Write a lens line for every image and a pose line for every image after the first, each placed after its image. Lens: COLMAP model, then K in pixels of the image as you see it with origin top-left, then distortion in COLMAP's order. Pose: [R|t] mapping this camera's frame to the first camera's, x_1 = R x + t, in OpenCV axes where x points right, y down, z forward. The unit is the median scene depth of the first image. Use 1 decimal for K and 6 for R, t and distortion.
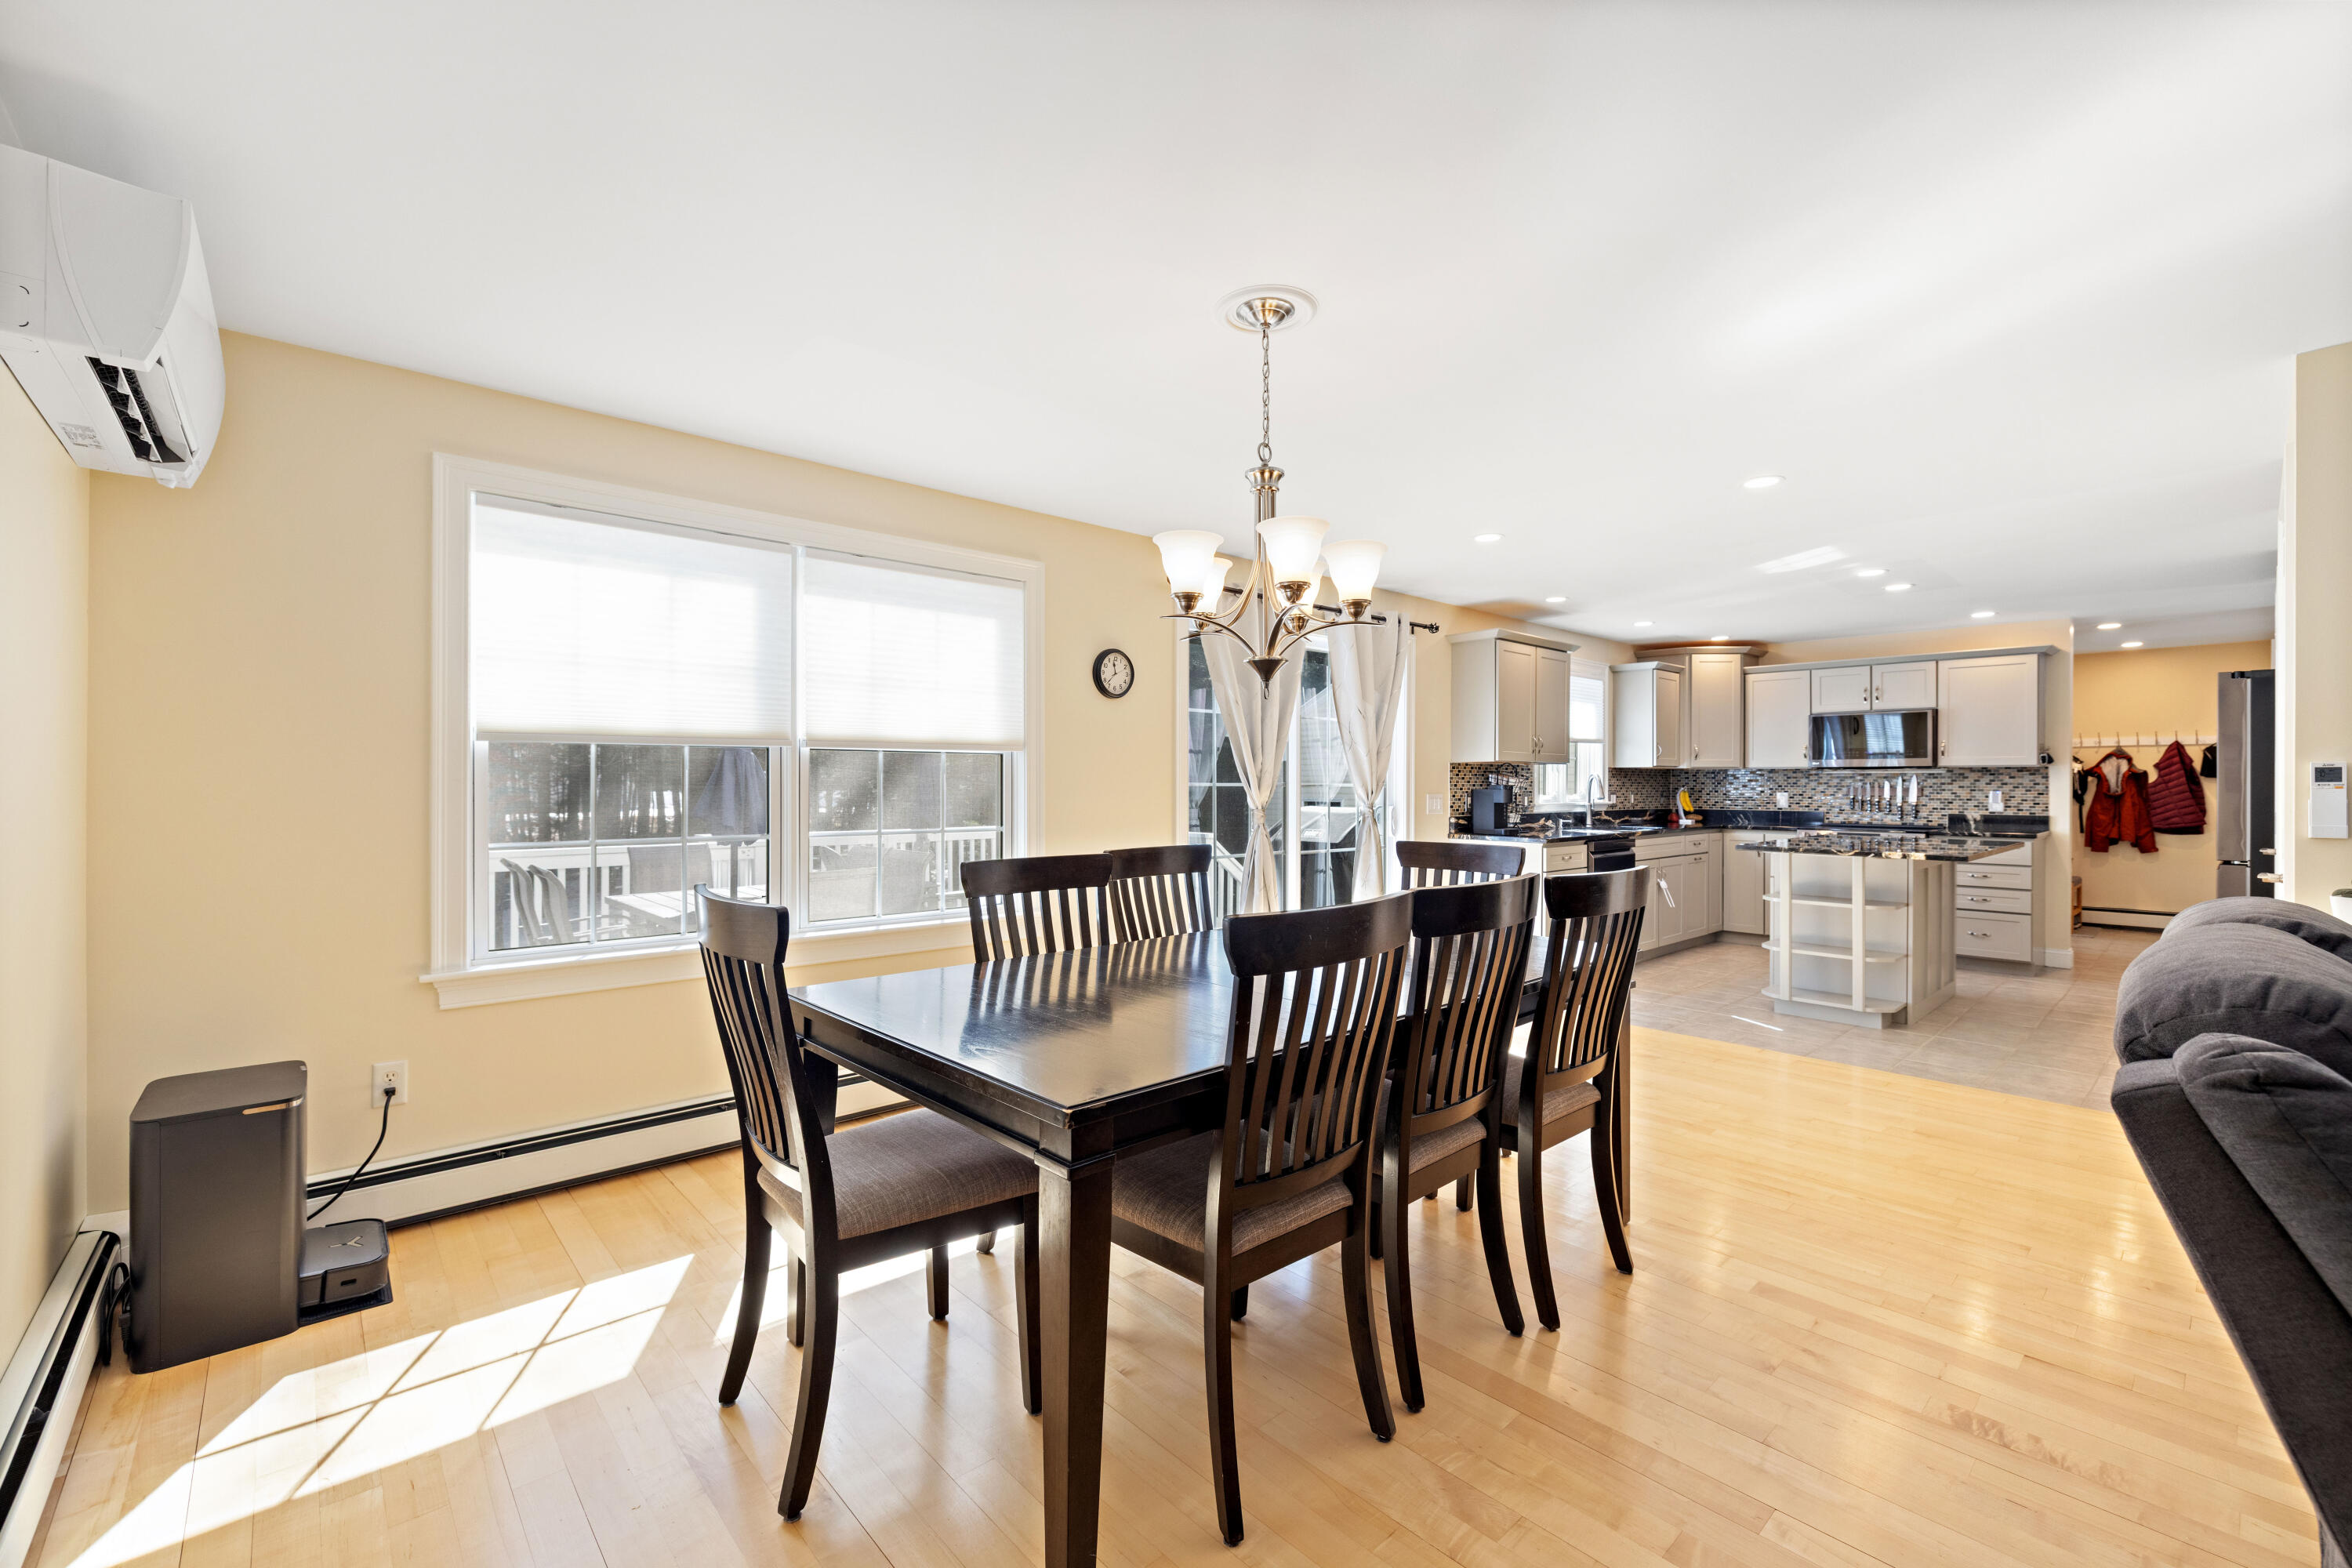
lens RADIAL K [[979.9, 0, 1171.9], [0, 979.9, 787.6], [0, 0, 1]] dist [-0.000666, 0.000029]
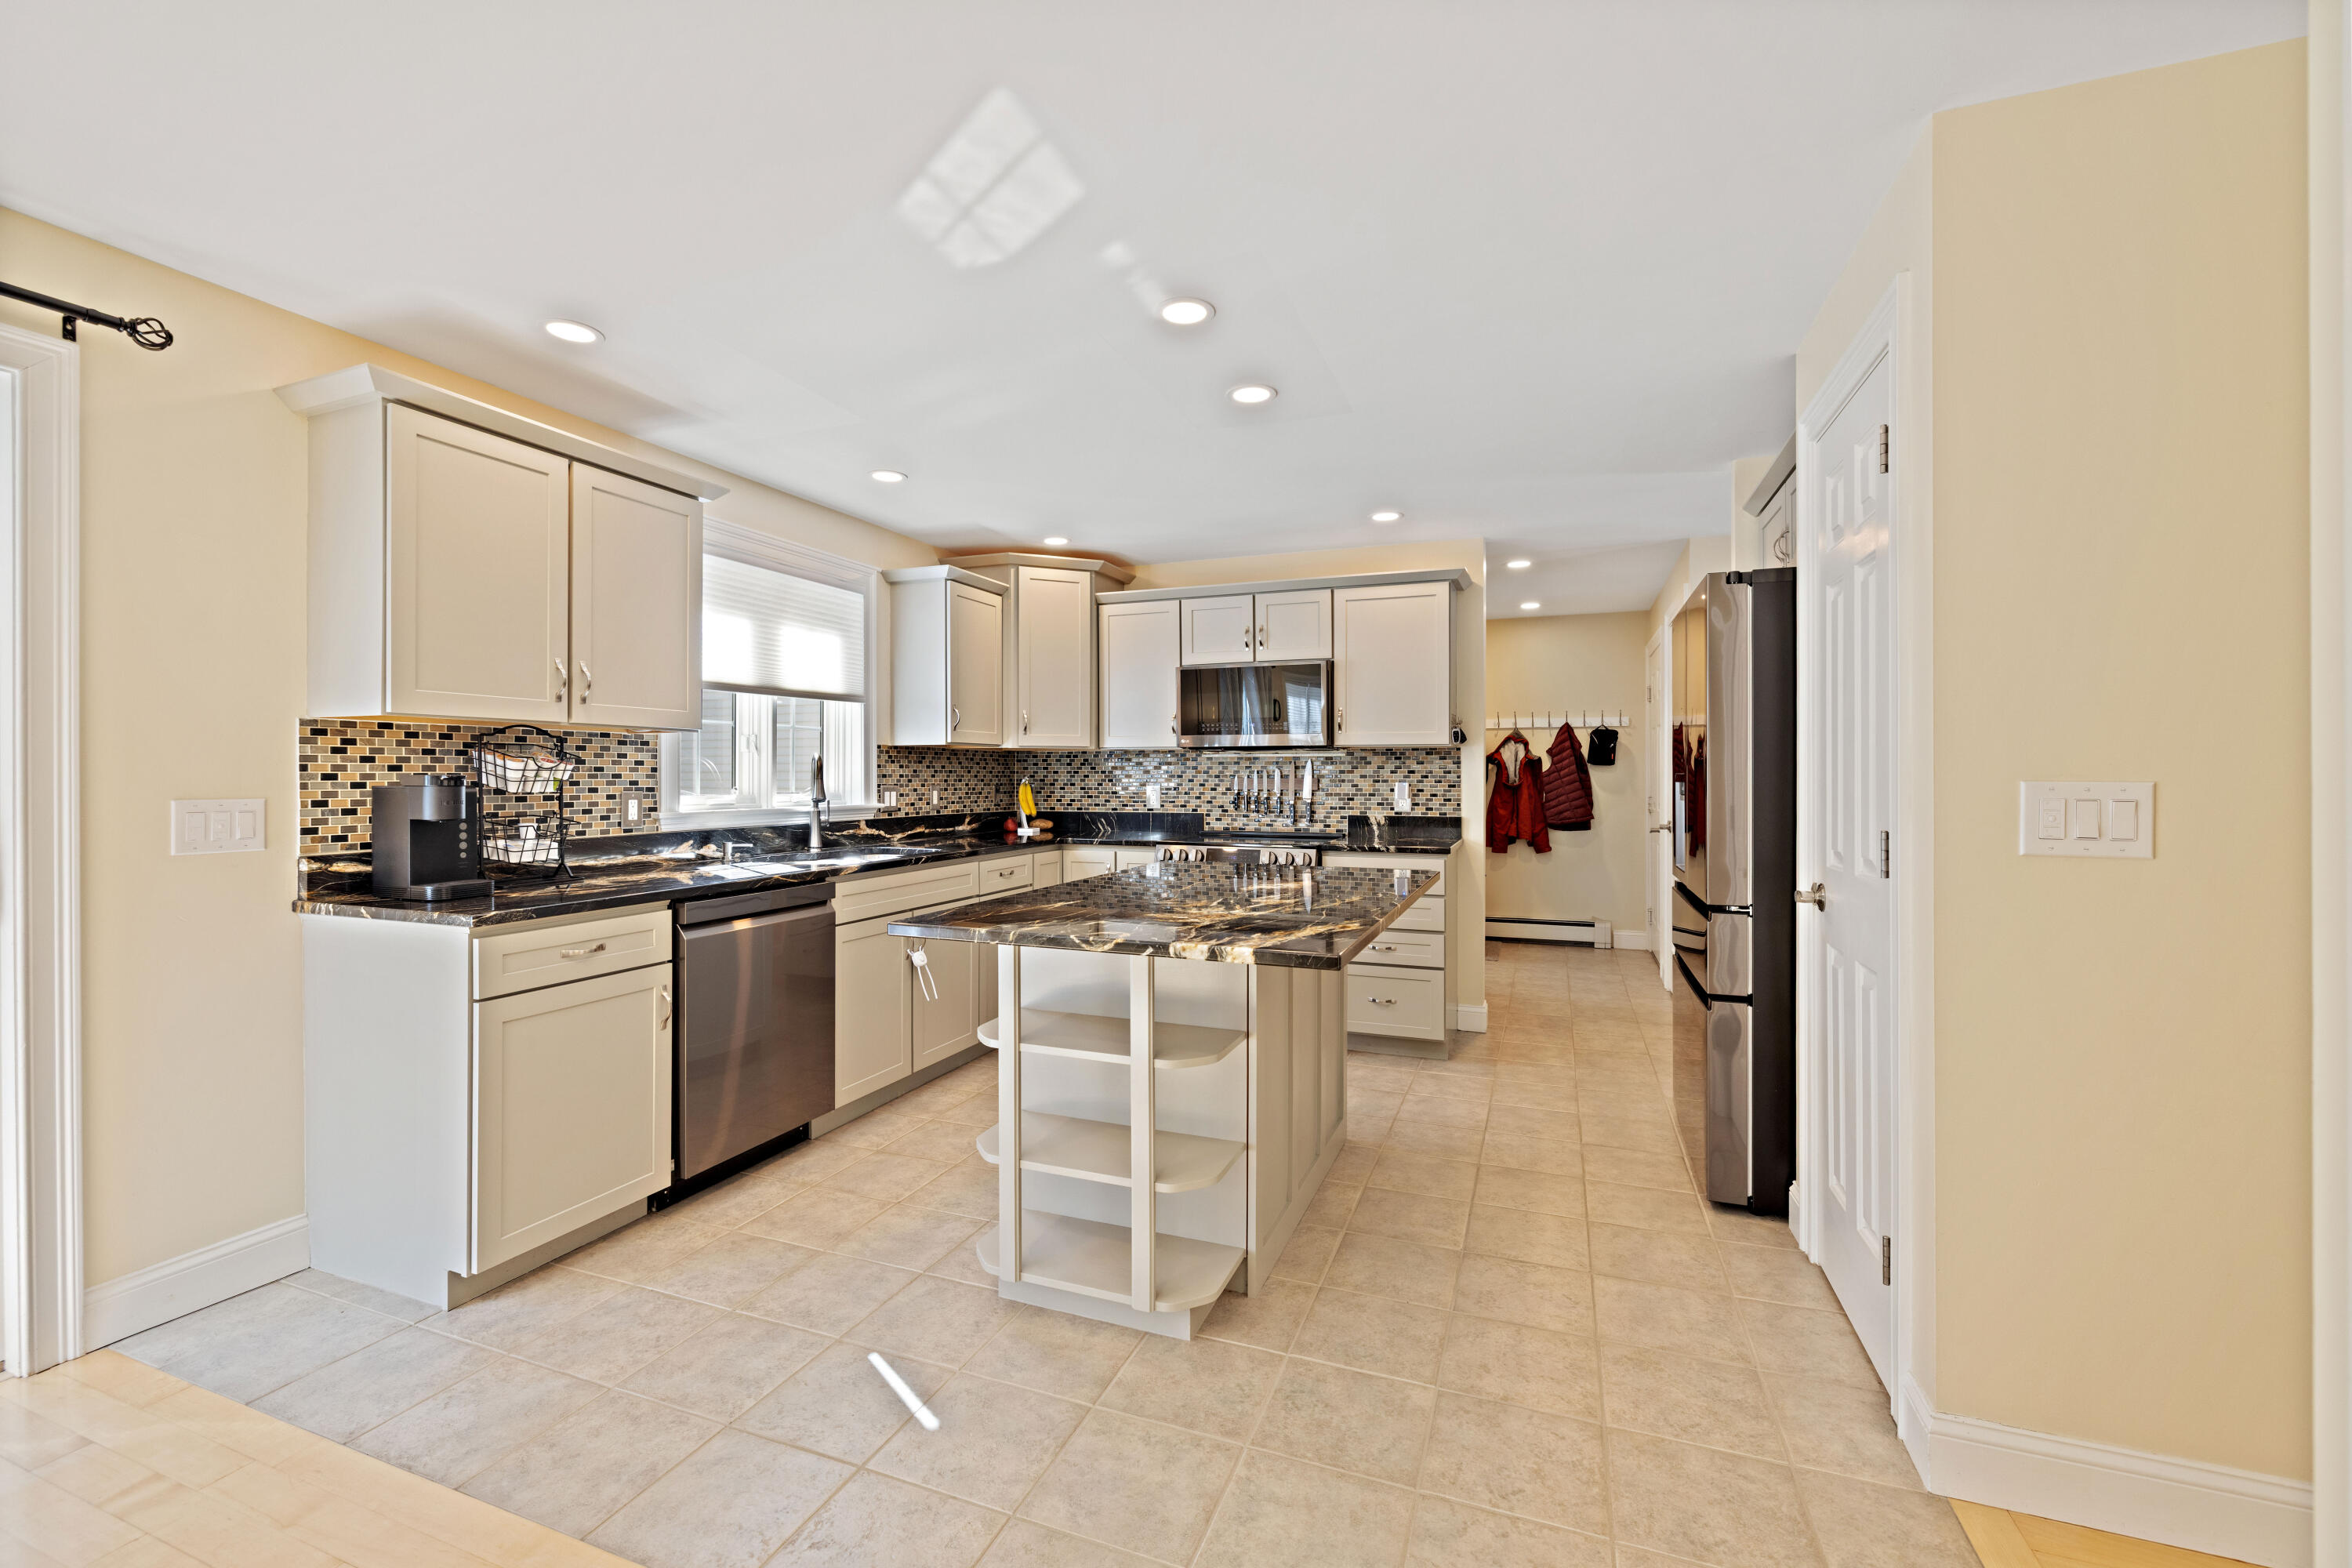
lens RADIAL K [[979.9, 0, 1170.7], [0, 979.9, 777.8], [0, 0, 1]] dist [-0.000666, 0.000029]
pose [[0.893793, -0.003566, 0.448466, 0.359947], [0.004314, 0.999990, -0.000646, 0.000105], [-0.448459, 0.002512, 0.893800, 0.425444]]
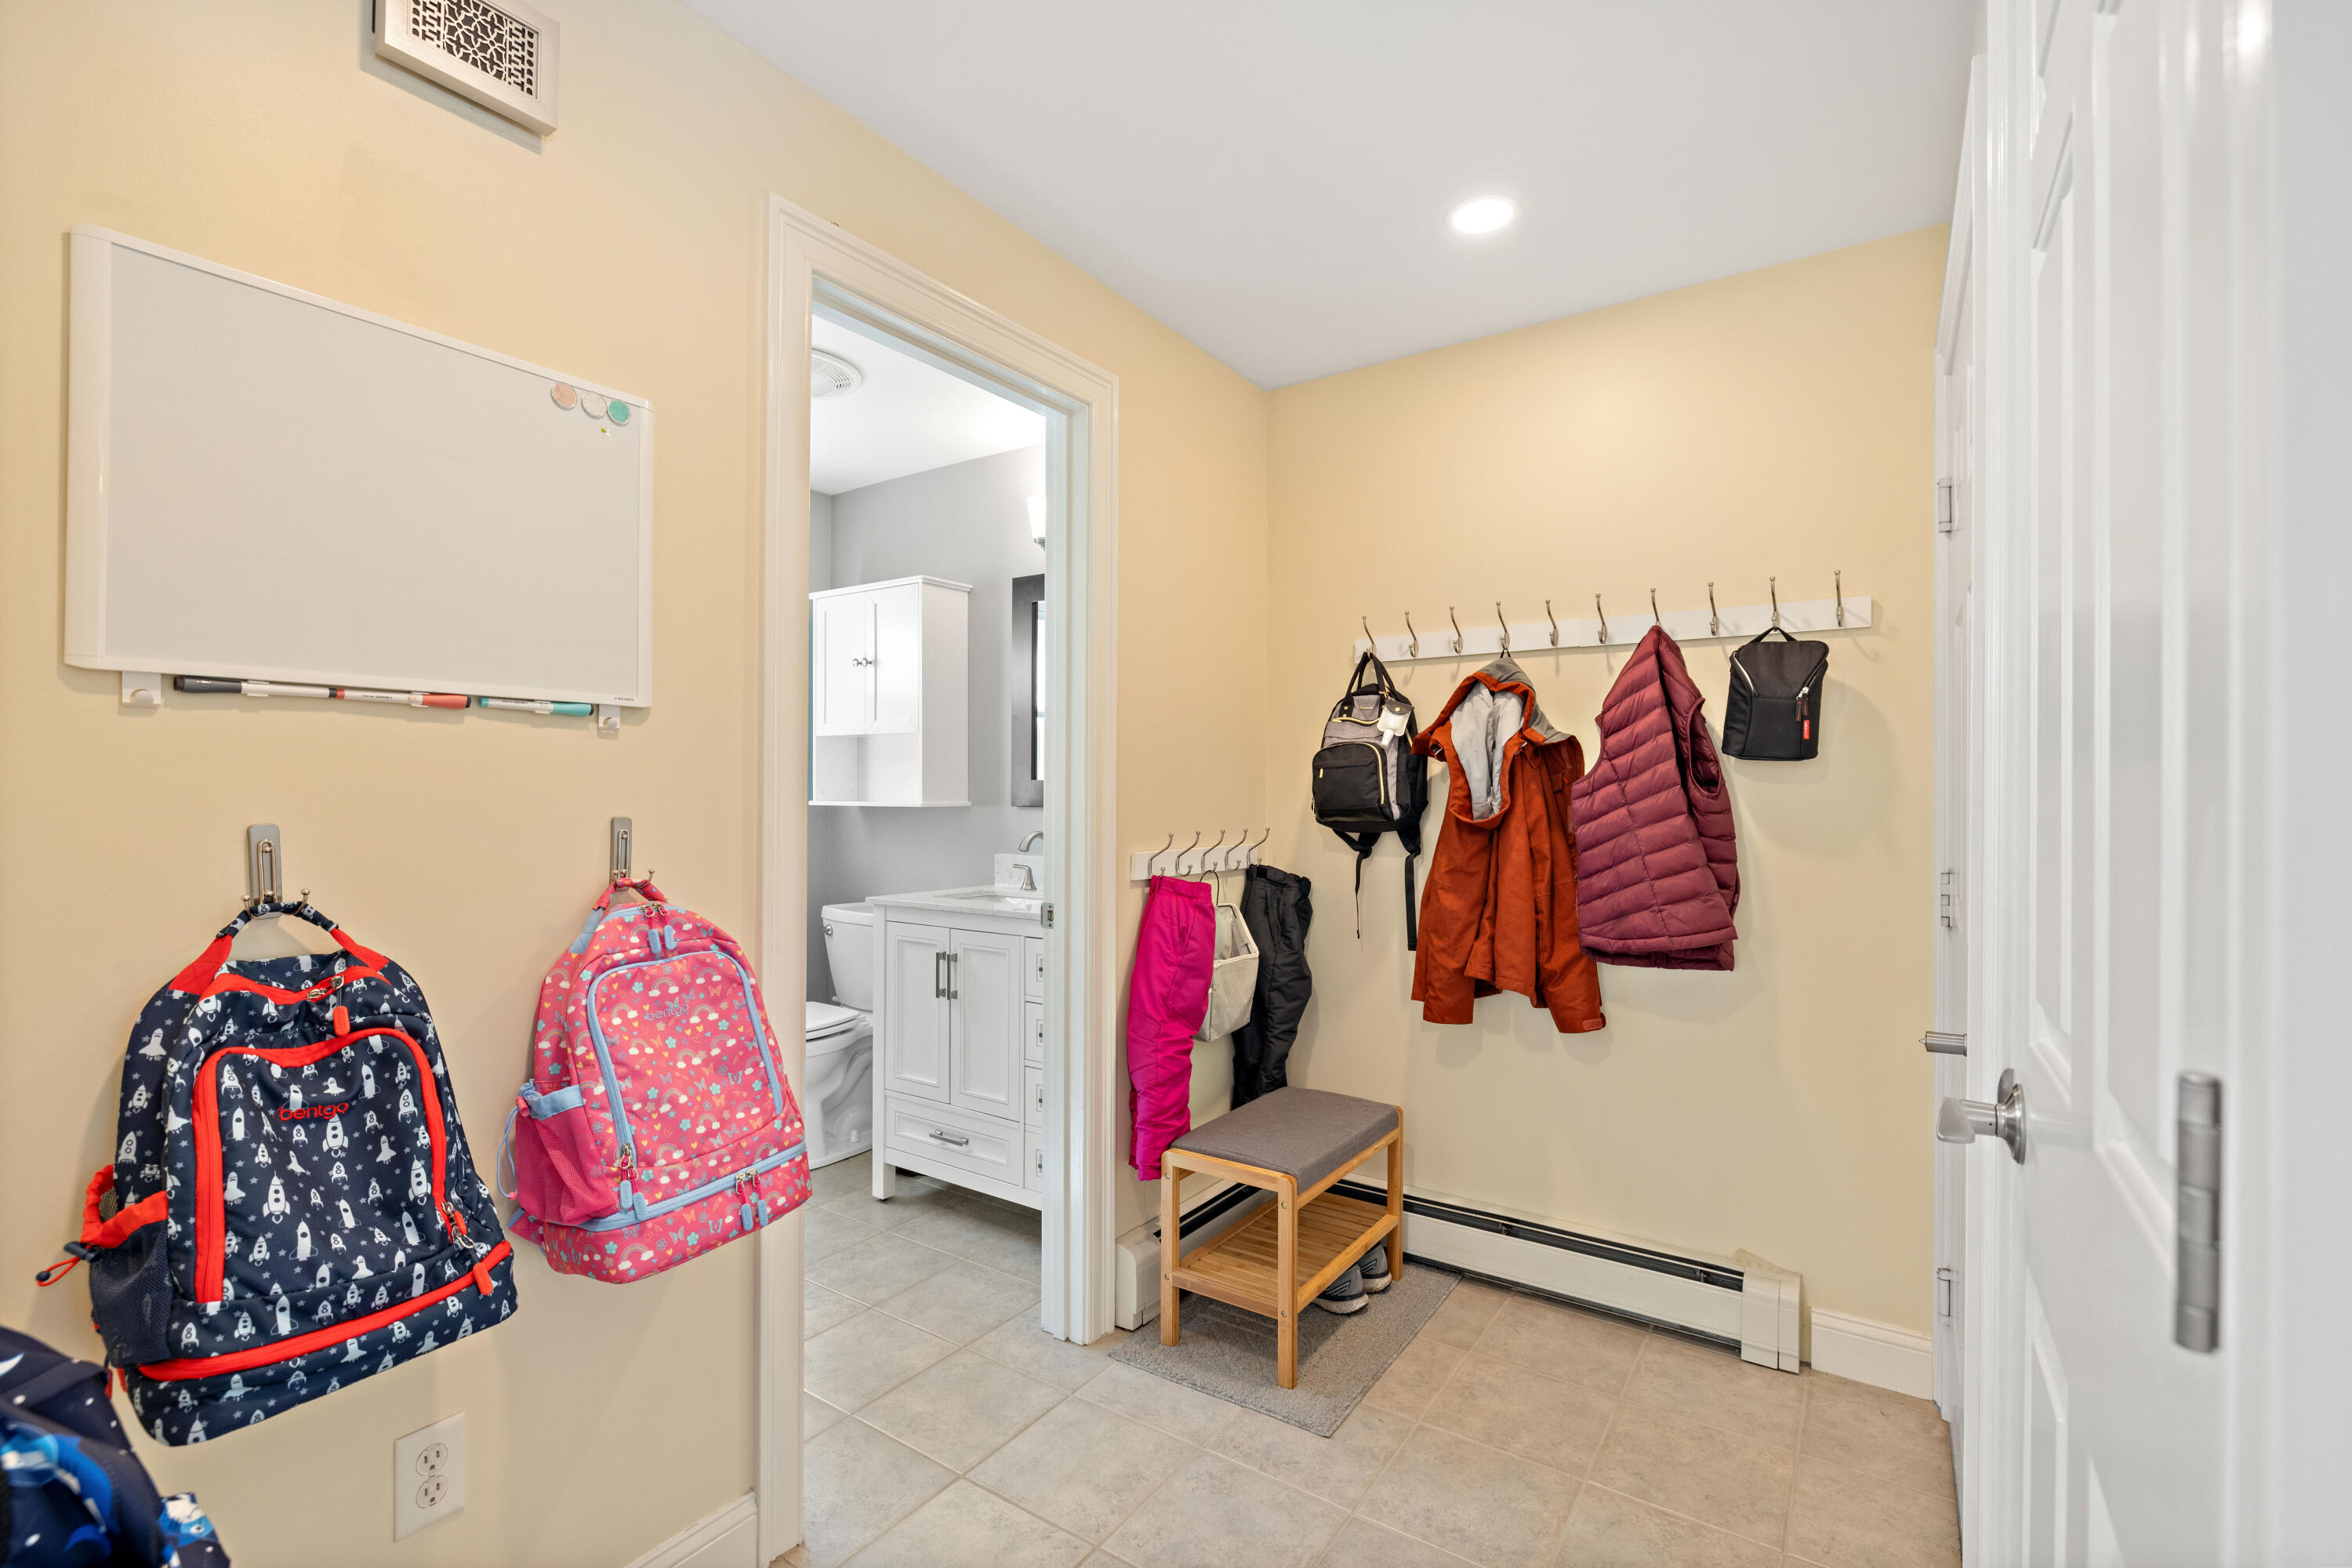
lens RADIAL K [[1048.2, 0, 1171.6], [0, 1048.2, 780.8], [0, 0, 1]] dist [-0.000675, -0.000127]
pose [[0.967808, -0.002651, 0.251675, 0.914583], [0.002664, 0.999996, 0.000292, -0.005452], [-0.251675, 0.000388, 0.967812, 0.835789]]
